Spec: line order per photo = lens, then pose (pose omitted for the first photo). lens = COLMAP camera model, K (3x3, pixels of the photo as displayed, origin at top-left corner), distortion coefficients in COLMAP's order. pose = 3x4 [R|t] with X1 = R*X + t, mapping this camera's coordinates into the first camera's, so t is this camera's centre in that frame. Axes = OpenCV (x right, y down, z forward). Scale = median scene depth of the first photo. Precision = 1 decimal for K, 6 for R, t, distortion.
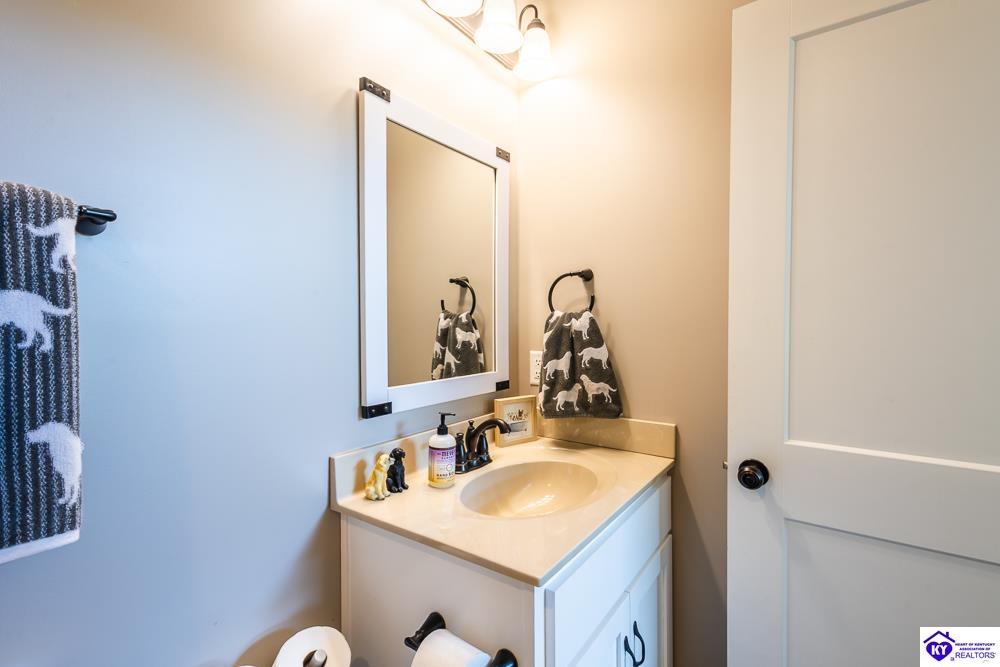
lens RADIAL K [[454.0, 0, 500.0], [0, 454.0, 333.5], [0, 0, 1]] dist [0.002420, 0.000143]
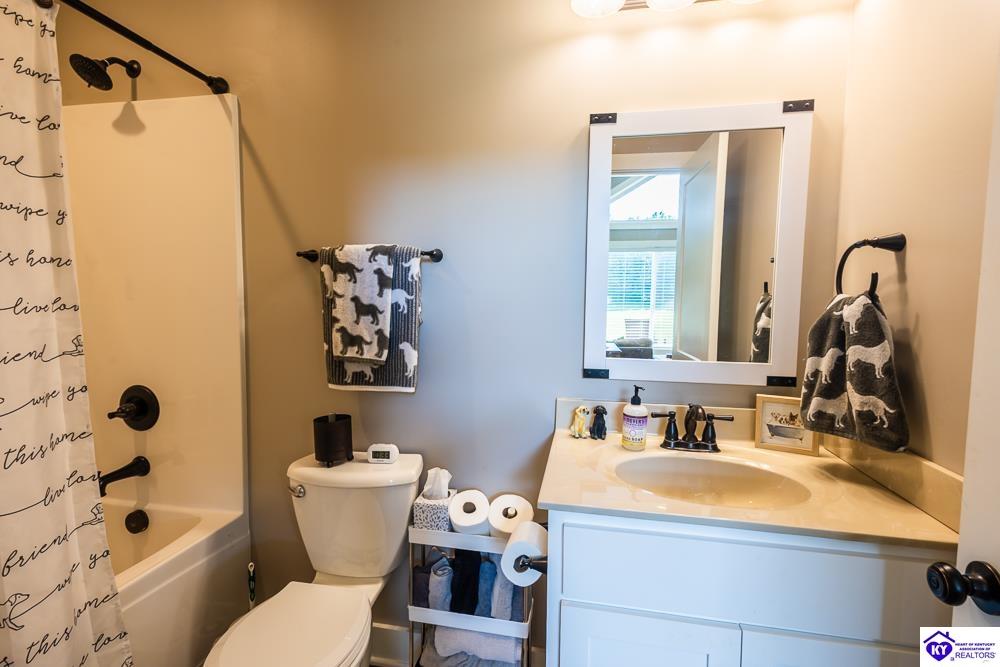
lens RADIAL K [[451.3, 0, 504.5], [0, 451.3, 330.4], [0, 0, 1]] dist [-0.000036, 0.000107]
pose [[0.427677, 0.070817, -0.901153, 0.677123], [-0.037811, 0.997455, 0.060440, -0.017007], [0.903140, 0.008224, 0.429267, 0.198861]]
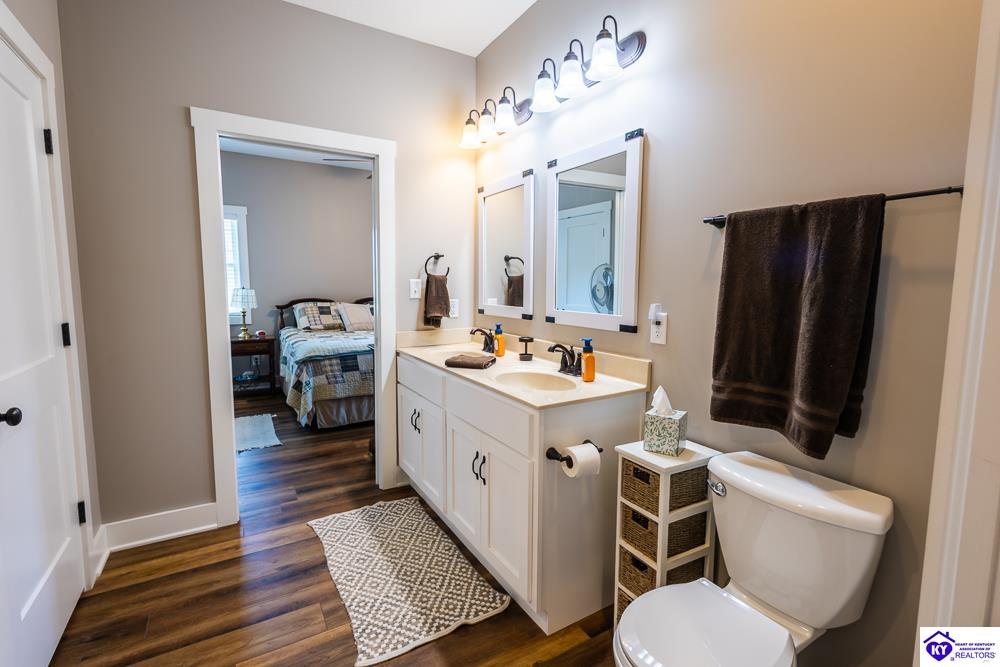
lens RADIAL K [[472.0, 0, 500.0], [0, 472.0, 333.5], [0, 0, 1]] dist [0.003371, -0.000067]
pose [[-0.407570, 0.118971, -0.905391, 1.625303], [-0.006365, 0.991083, 0.133097, -0.052681], [0.913152, 0.060009, -0.403179, 1.490252]]
